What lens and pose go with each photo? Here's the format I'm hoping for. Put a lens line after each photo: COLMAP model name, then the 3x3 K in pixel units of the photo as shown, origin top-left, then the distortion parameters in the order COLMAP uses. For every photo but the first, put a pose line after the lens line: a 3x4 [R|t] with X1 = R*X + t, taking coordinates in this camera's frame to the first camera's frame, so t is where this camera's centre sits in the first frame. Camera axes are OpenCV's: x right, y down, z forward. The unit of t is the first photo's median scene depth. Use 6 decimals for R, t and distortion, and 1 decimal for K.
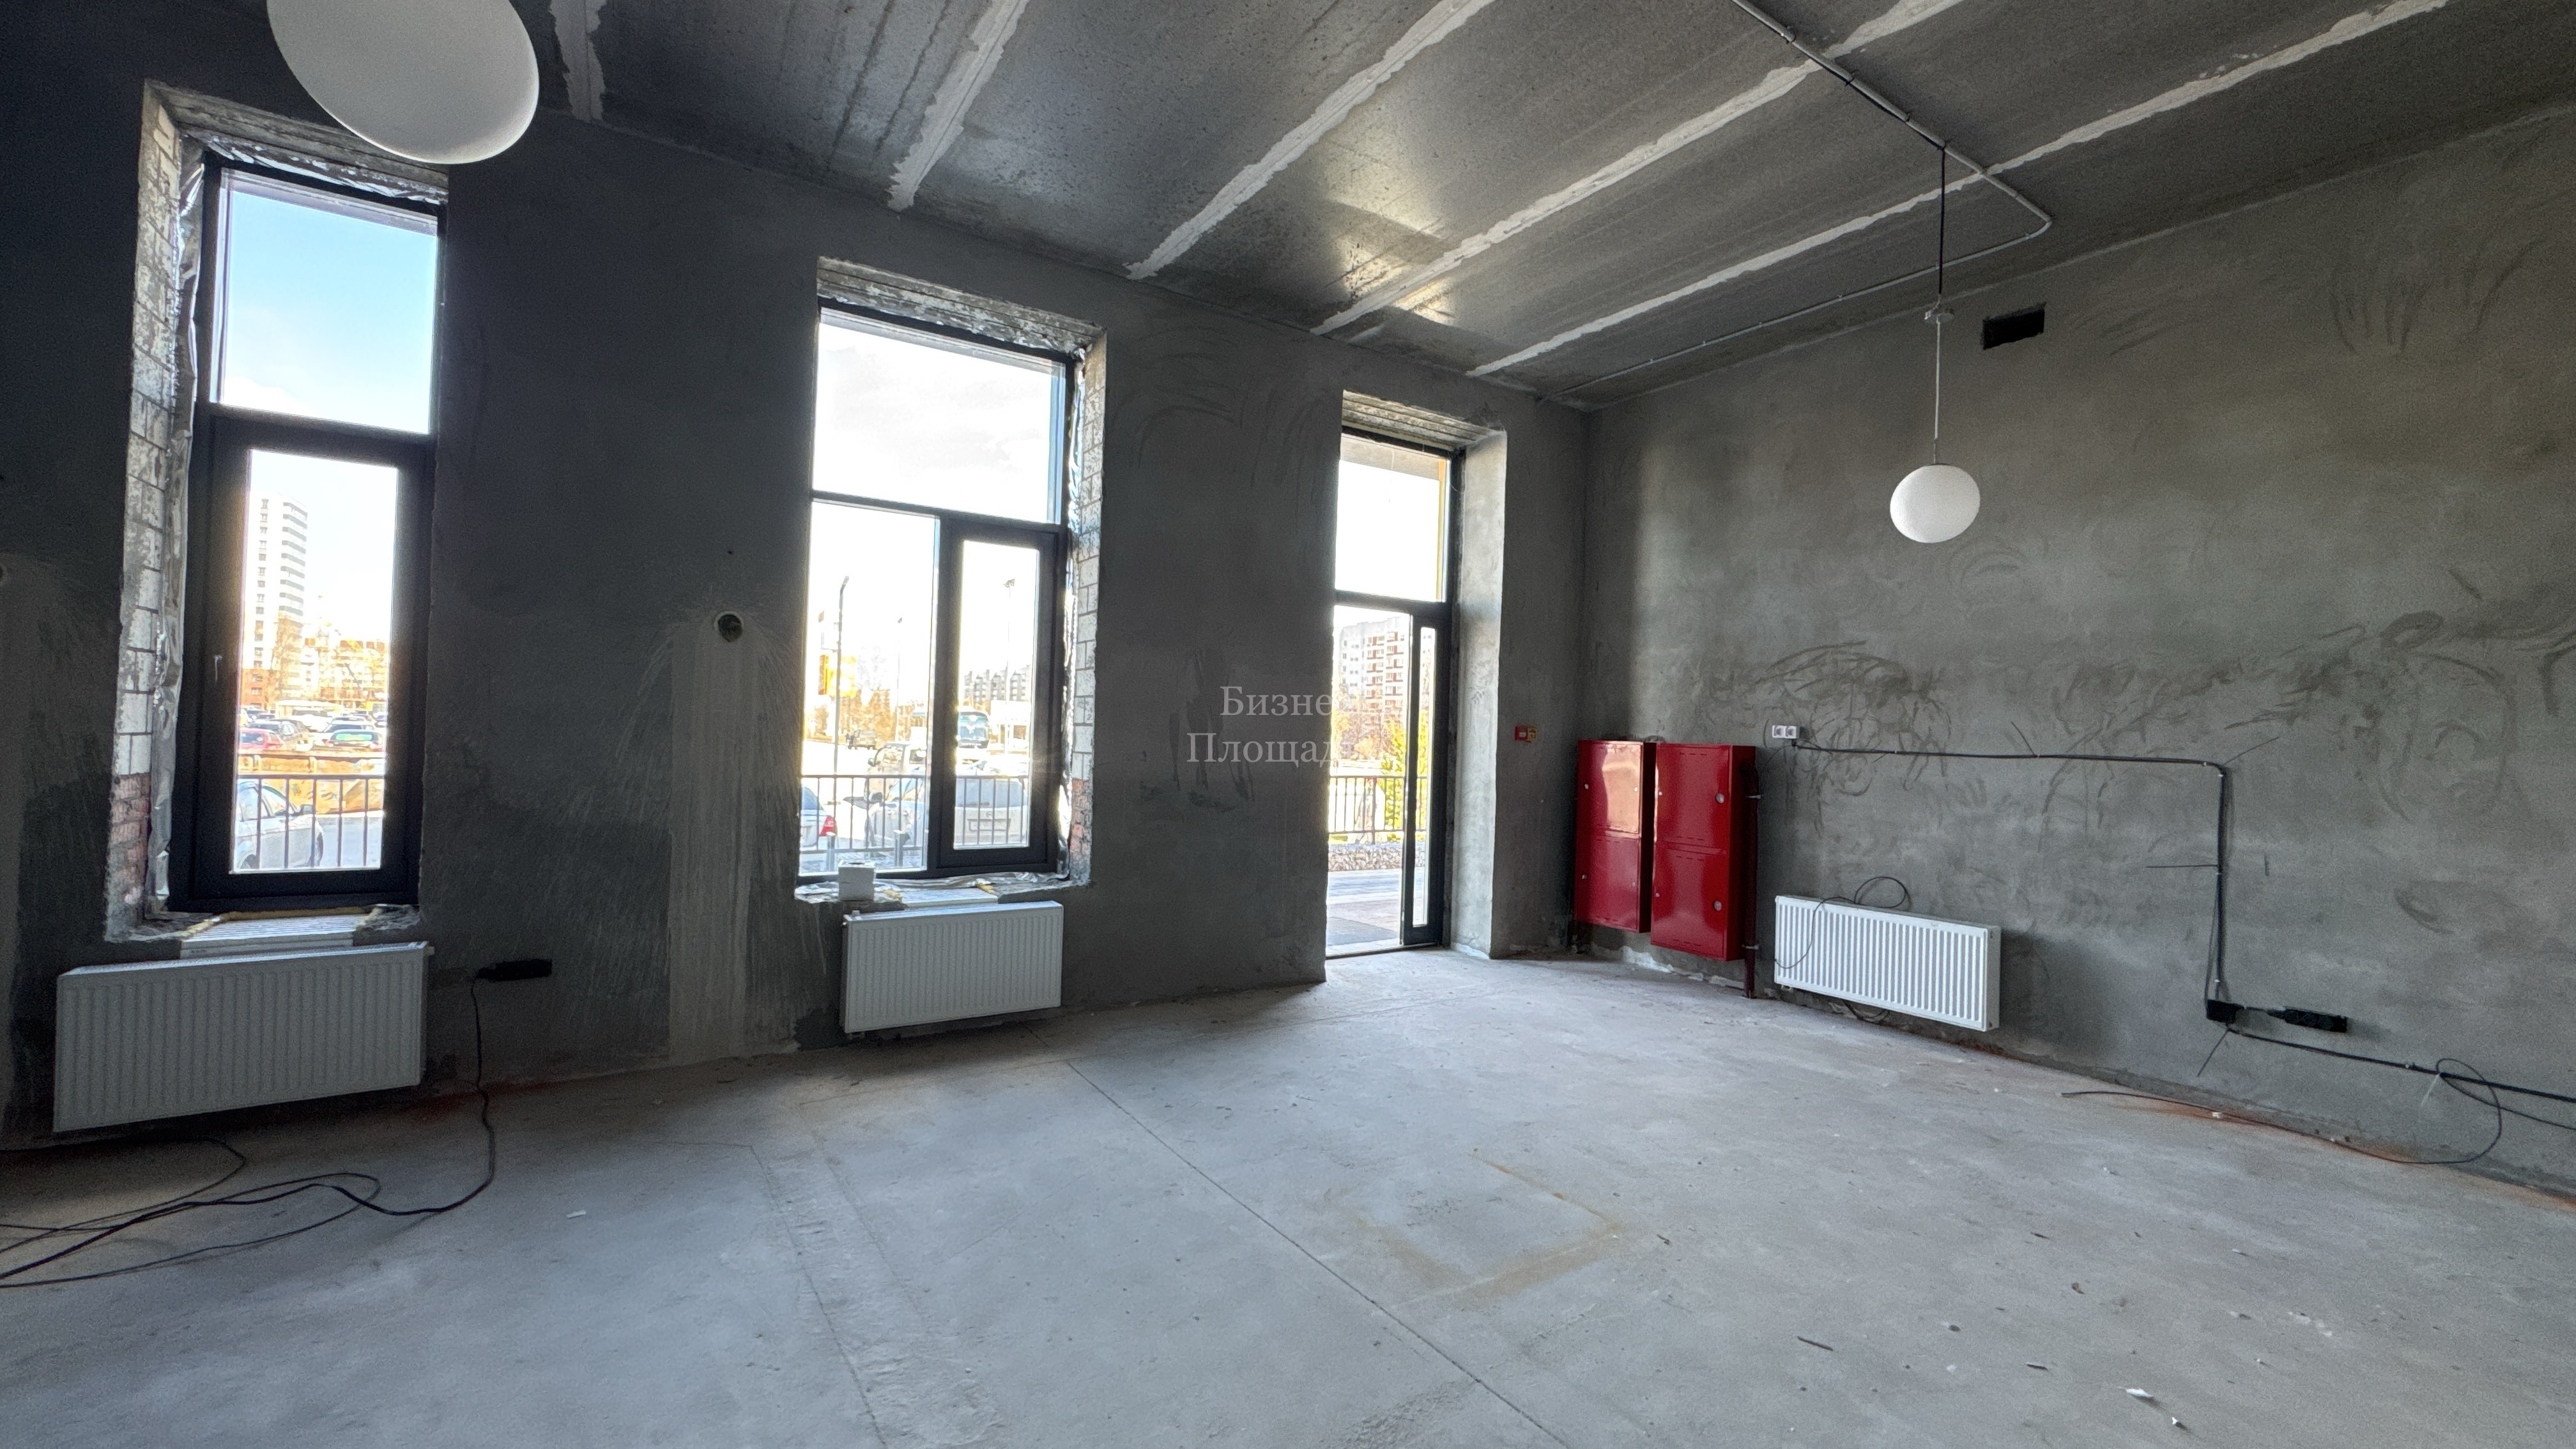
lens RADIAL K [[1024.5, 0, 1290.4], [0, 1024.5, 724.7], [0, 0, 1]] dist [-0.002015, -0.000008]
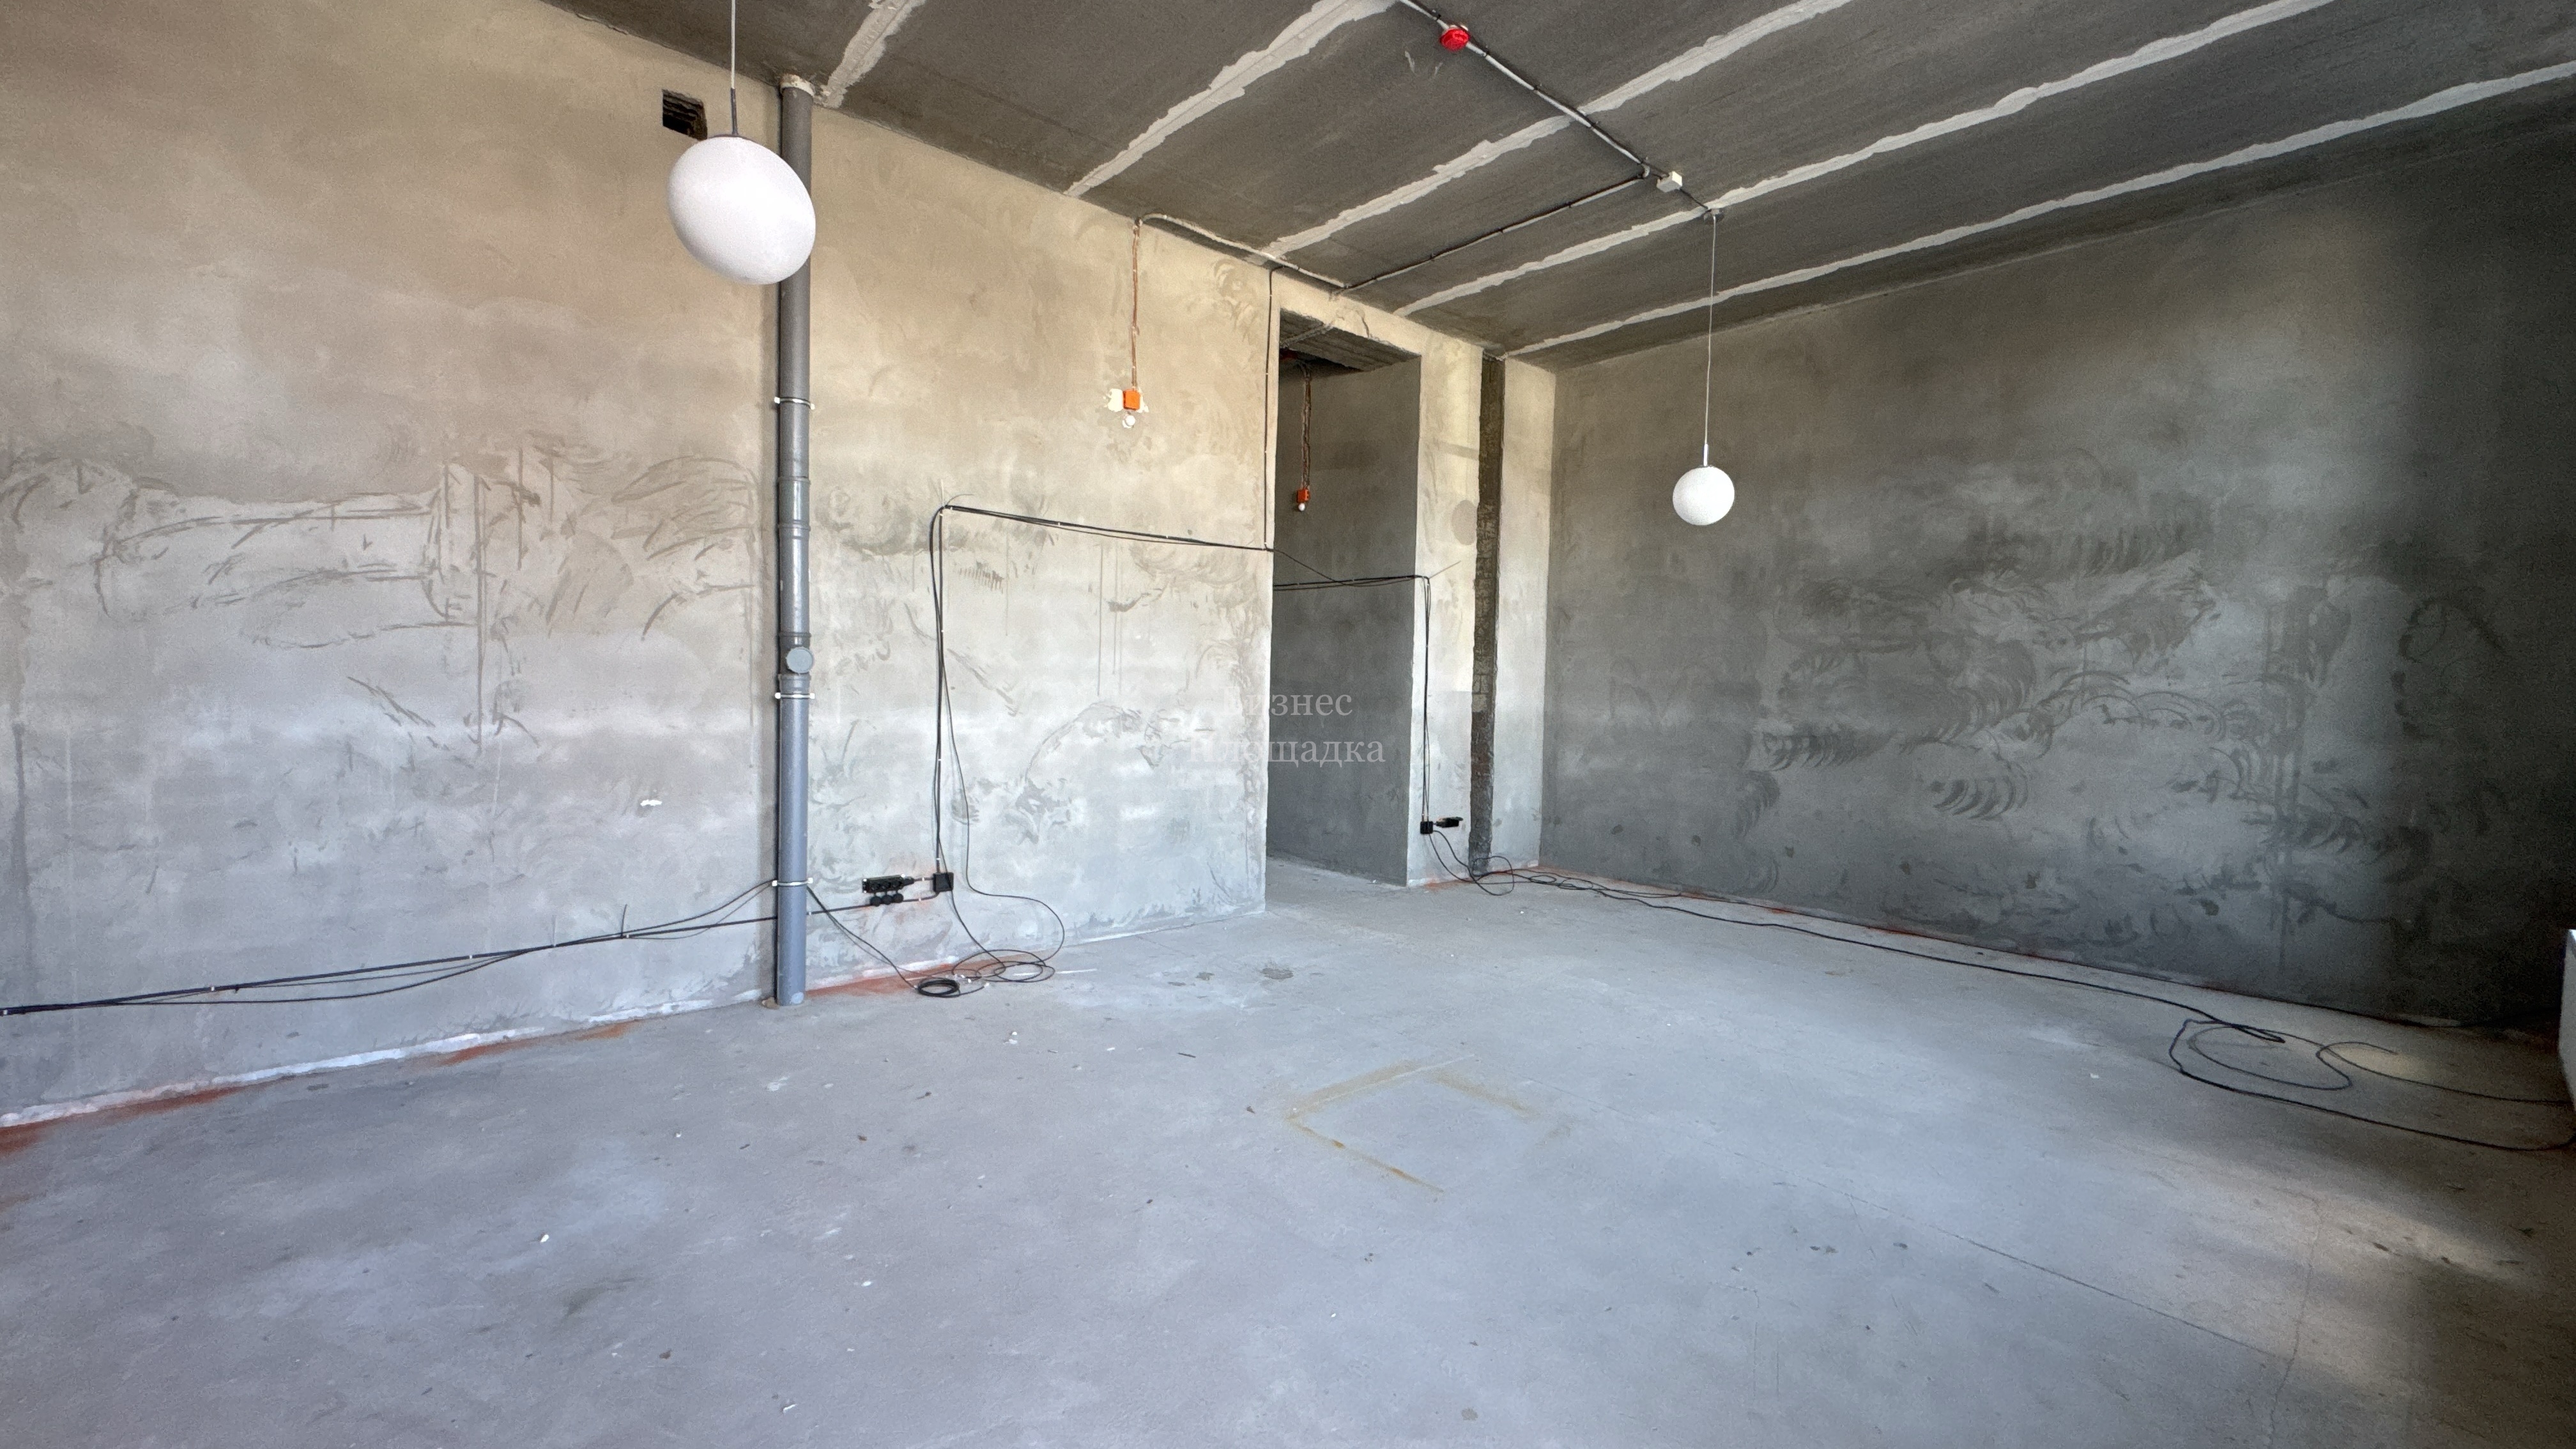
lens RADIAL K [[1024.5, 0, 1290.4], [0, 1024.5, 724.7], [0, 0, 1]] dist [-0.002015, -0.000008]
pose [[-0.988756, -0.048517, -0.141450, 0.306107], [-0.053530, 0.998058, 0.031847, 0.030274], [0.139630, 0.039061, -0.989433, 1.277308]]
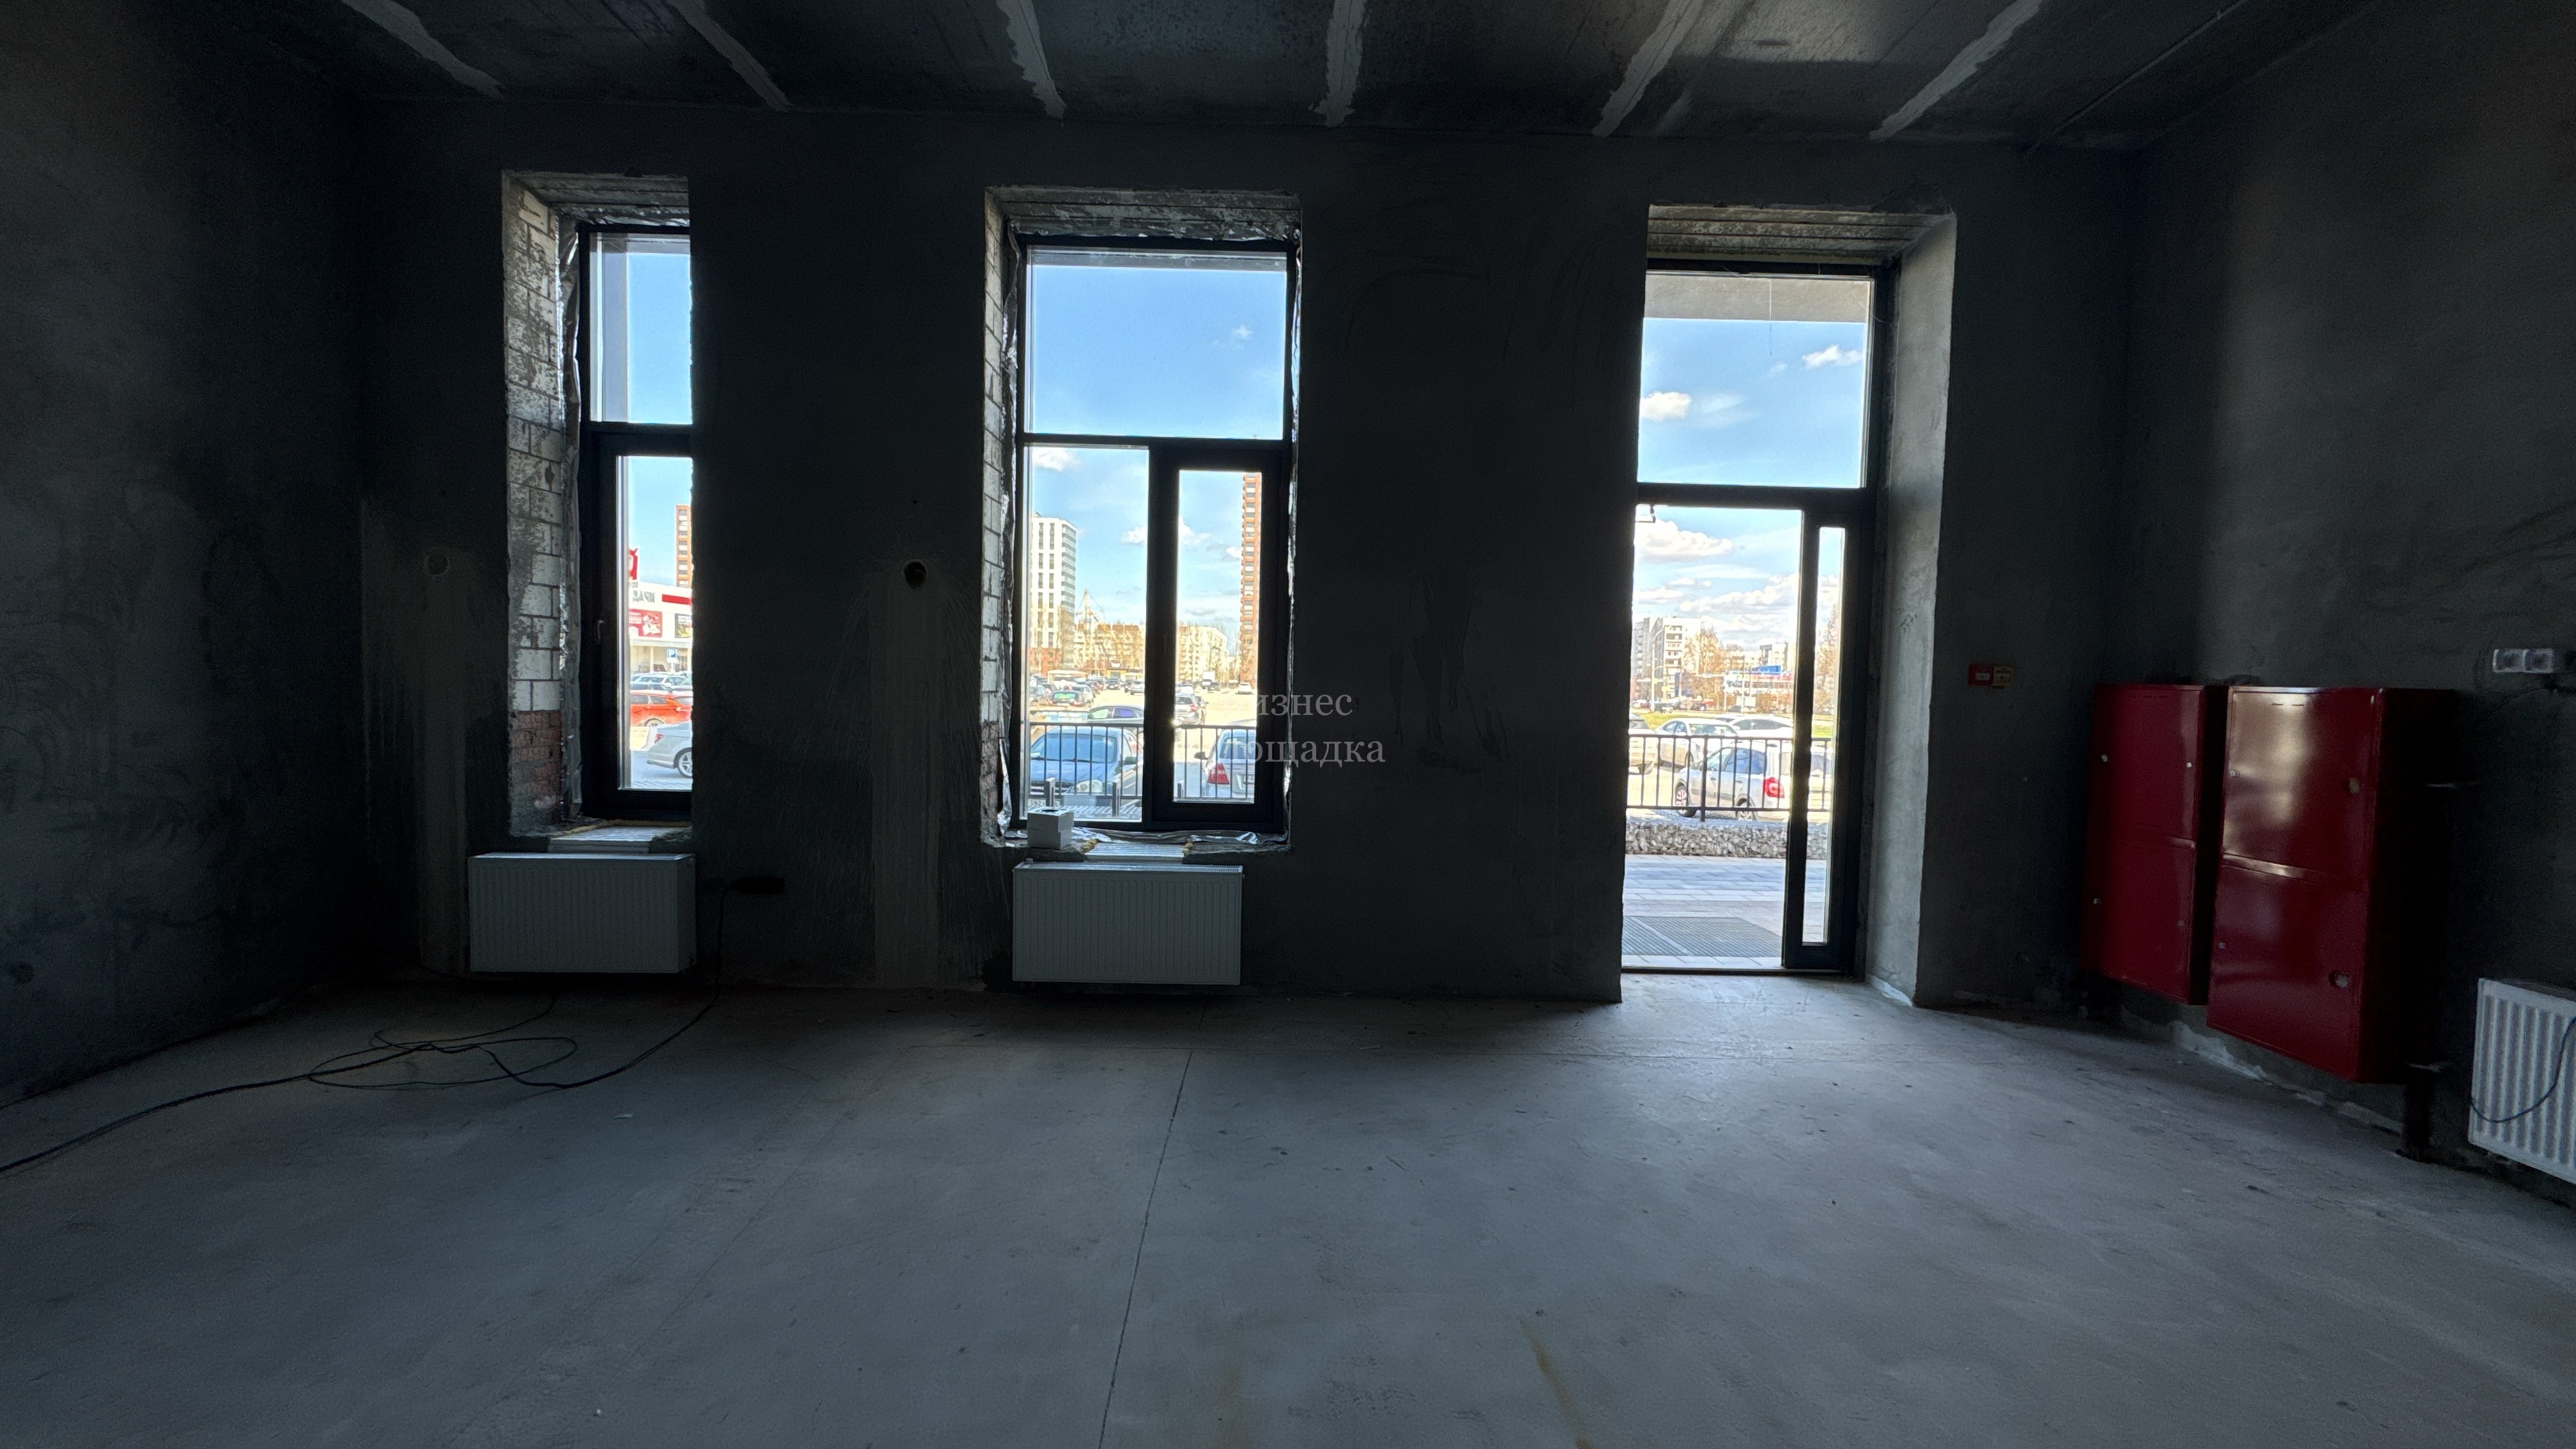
lens RADIAL K [[1019.8, 0, 1288.0], [0, 1019.8, 724.5], [0, 0, 1]] dist [-0.001134, 0.000285]
pose [[0.843129, 0.013184, -0.537549, 0.283930], [0.007965, 0.999284, 0.037000, 0.018010], [0.537652, -0.035477, 0.842420, 0.291580]]
